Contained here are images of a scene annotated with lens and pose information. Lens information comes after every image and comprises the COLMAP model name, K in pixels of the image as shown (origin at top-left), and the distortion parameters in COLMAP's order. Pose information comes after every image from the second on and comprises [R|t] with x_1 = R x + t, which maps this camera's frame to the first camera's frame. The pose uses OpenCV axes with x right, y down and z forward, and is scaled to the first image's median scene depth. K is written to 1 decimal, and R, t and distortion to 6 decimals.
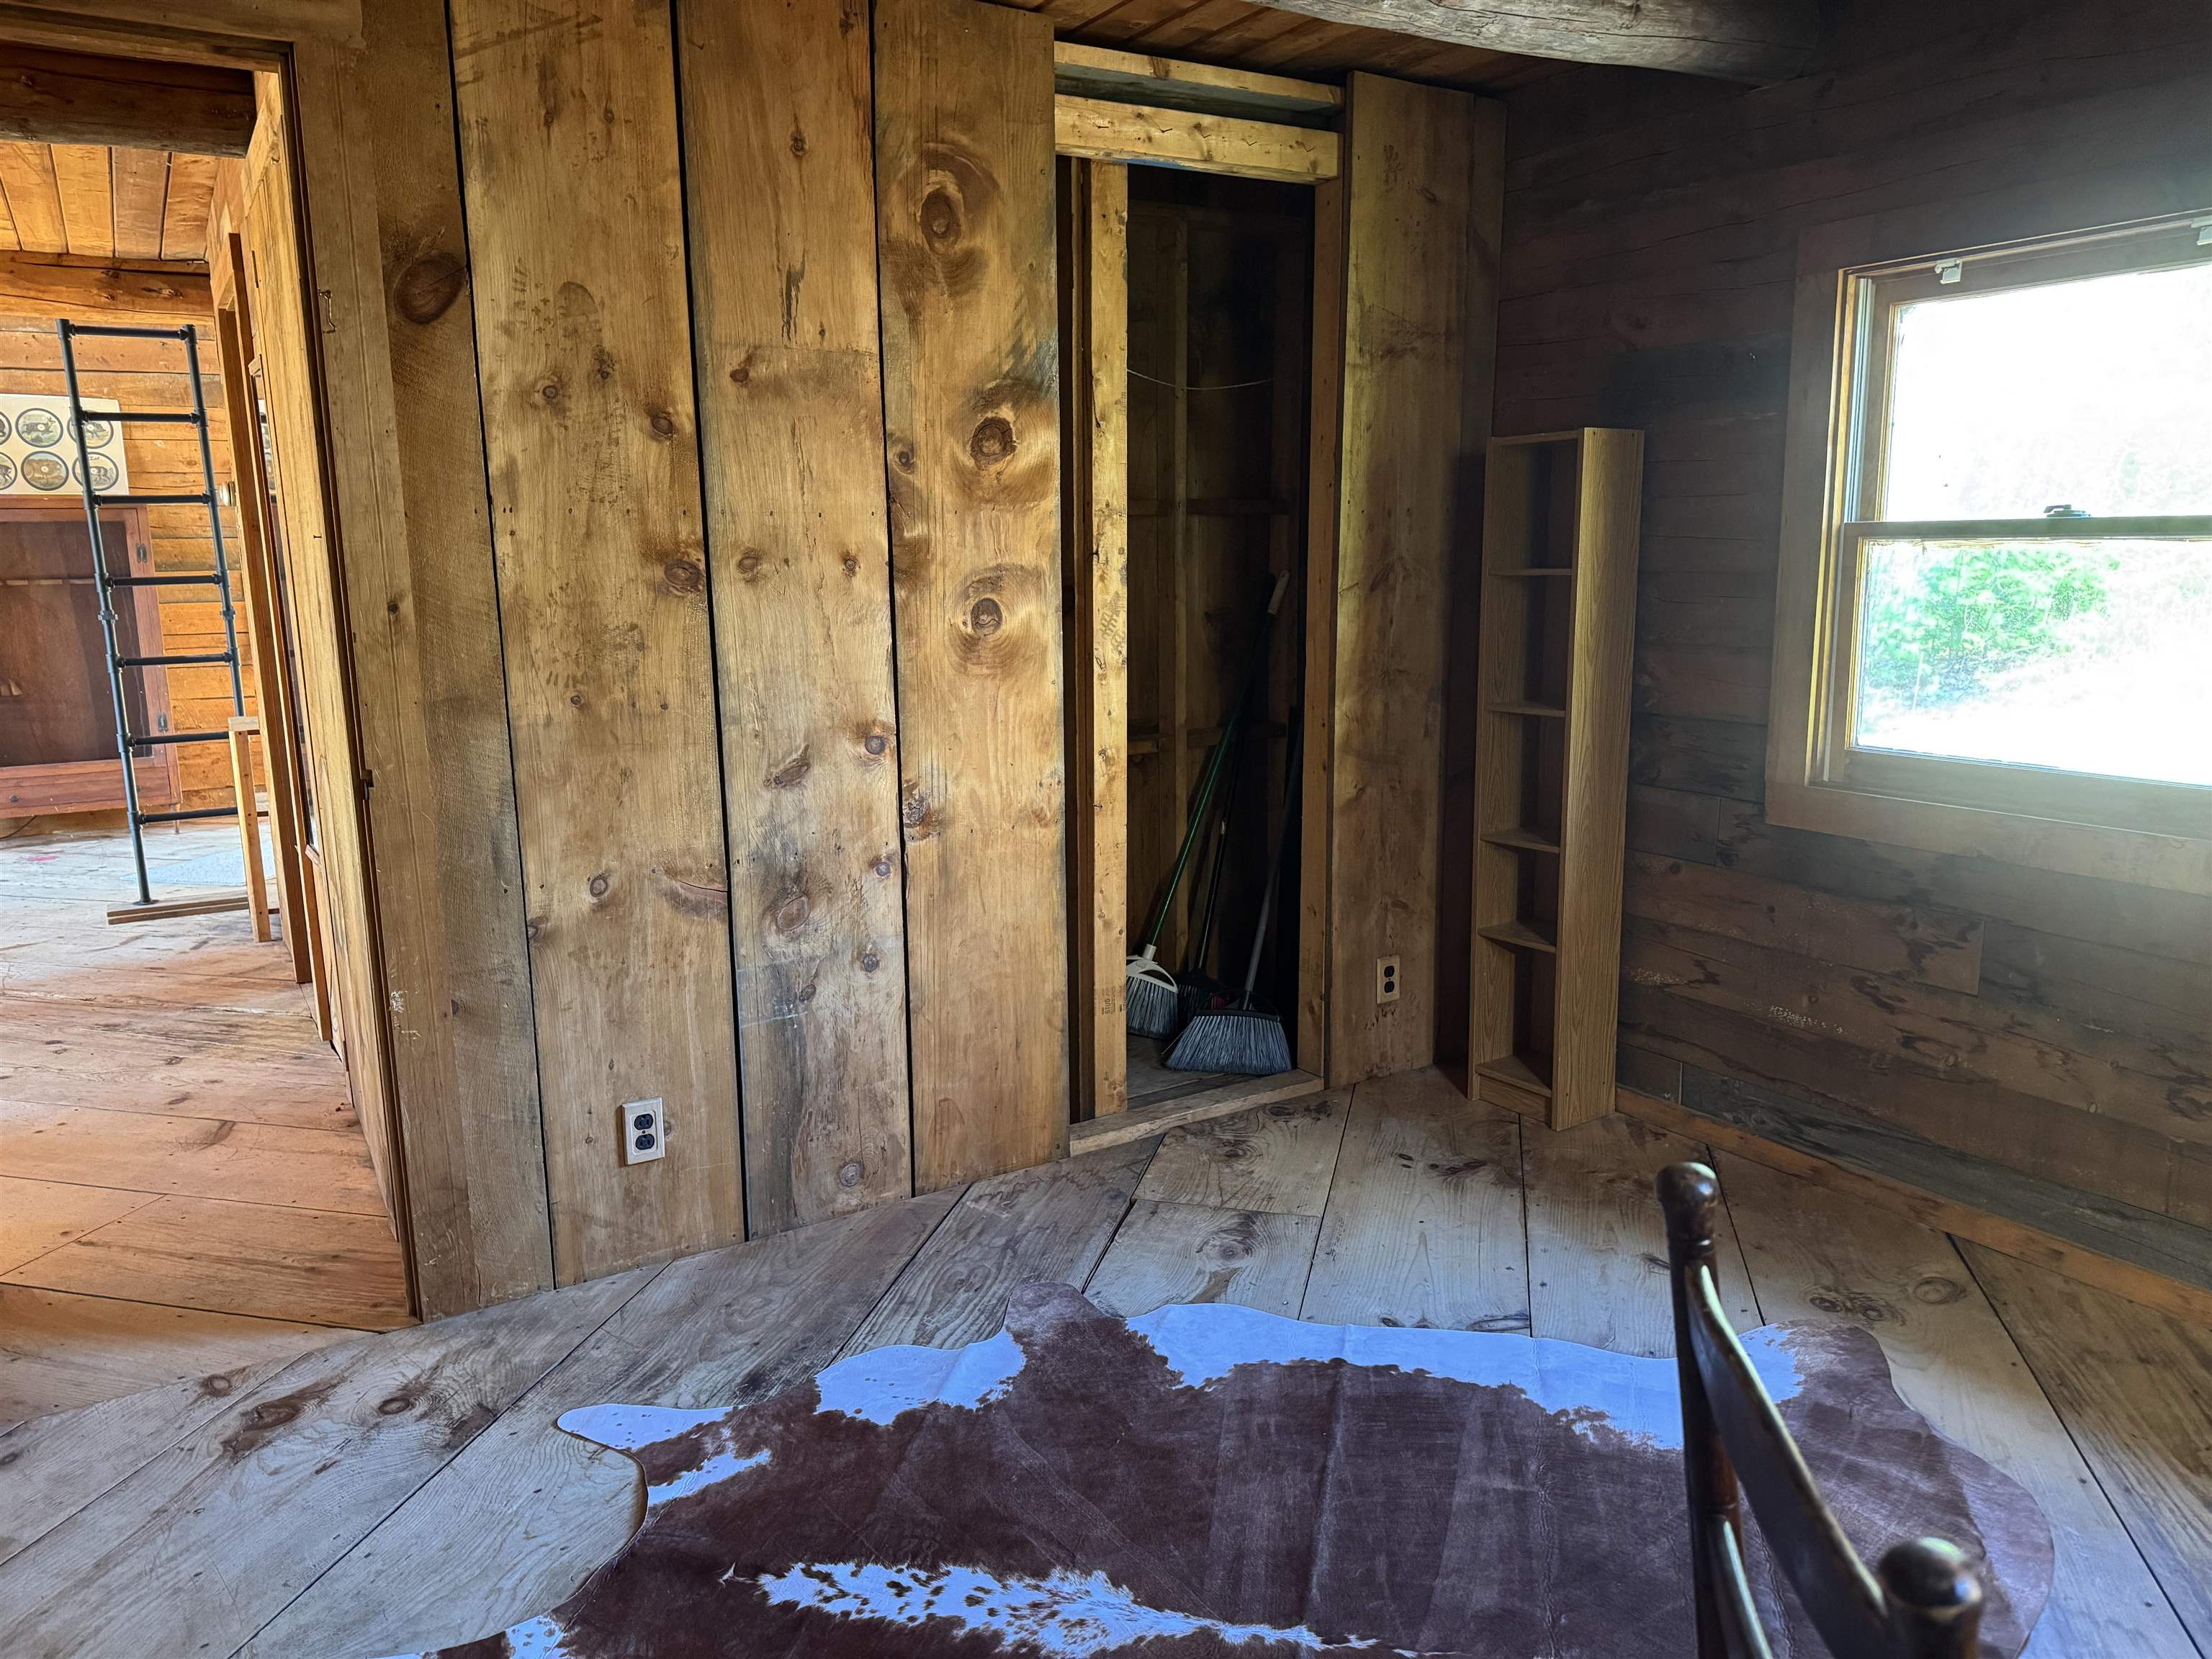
lens RADIAL K [[1562.3, 0, 1091.3], [0, 1562.3, 824.1], [0, 0, 1]] dist [0.035532, -0.038976]
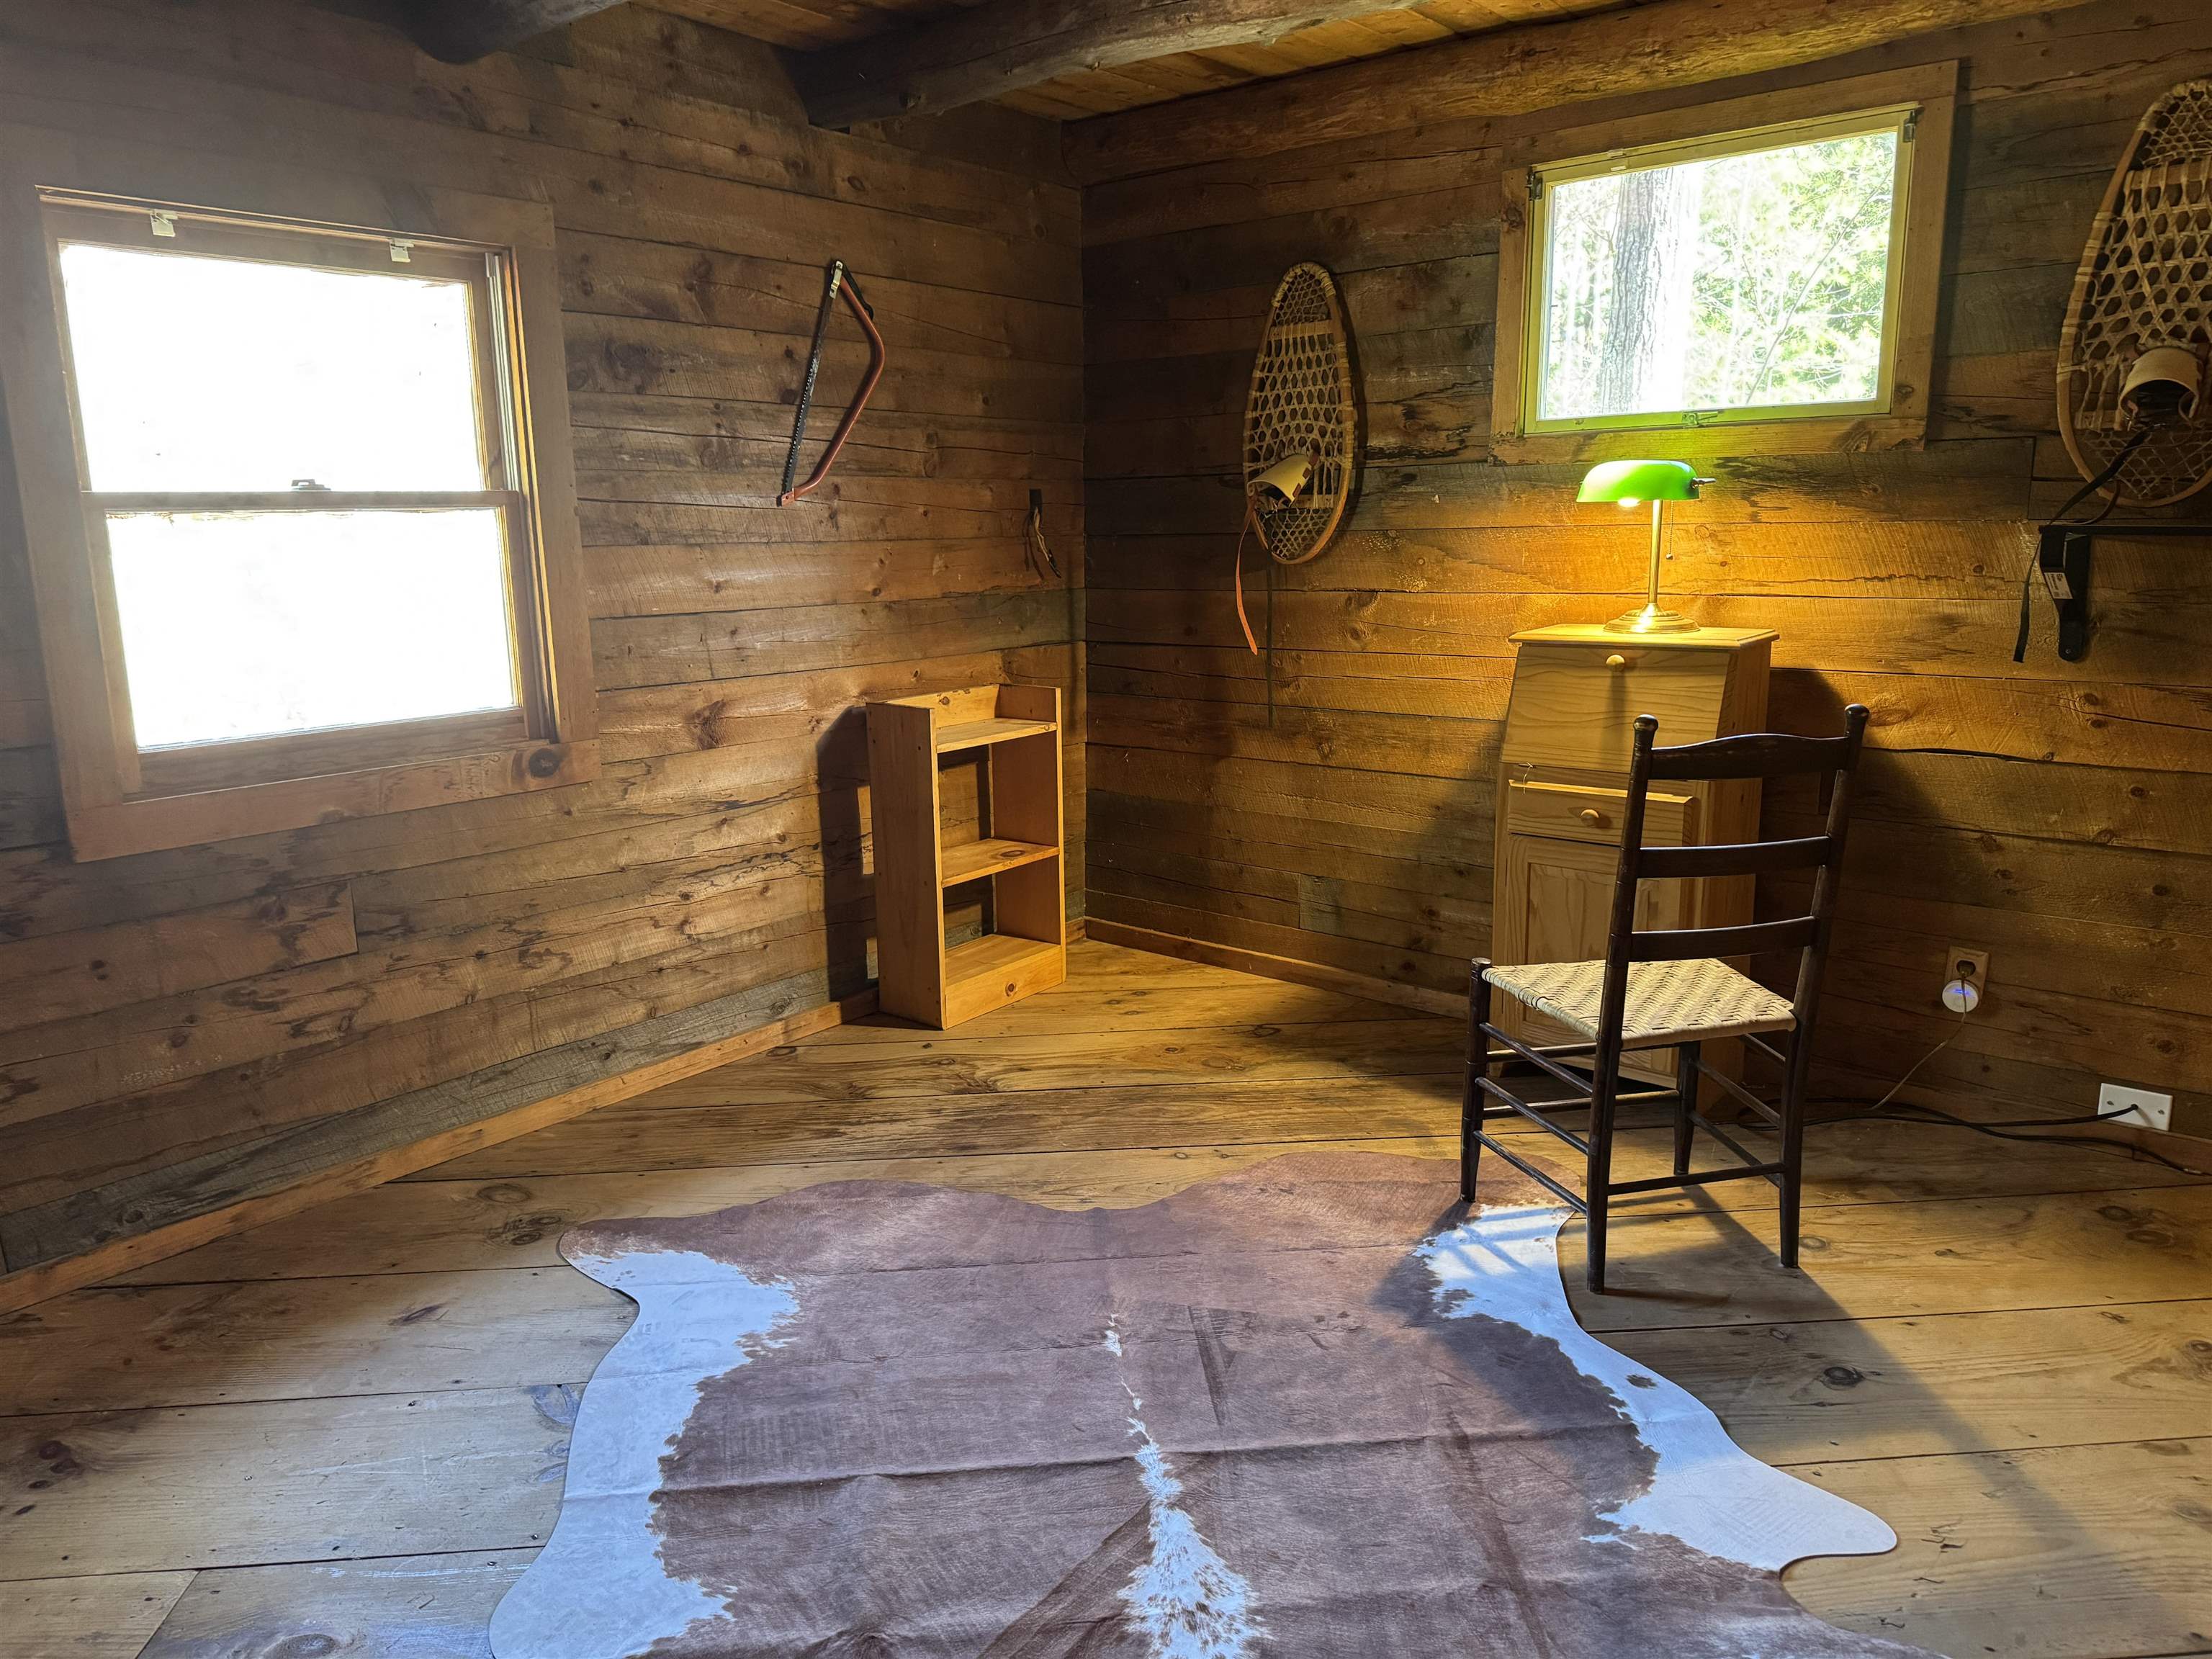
lens RADIAL K [[1562.3, 0, 1091.3], [0, 1562.3, 824.1], [0, 0, 1]] dist [0.035532, -0.038976]
pose [[-0.331353, -0.162497, 0.929408, -0.538781], [0.190787, 0.953168, 0.234671, -0.120410], [-0.924016, 0.255078, -0.284833, 0.813421]]
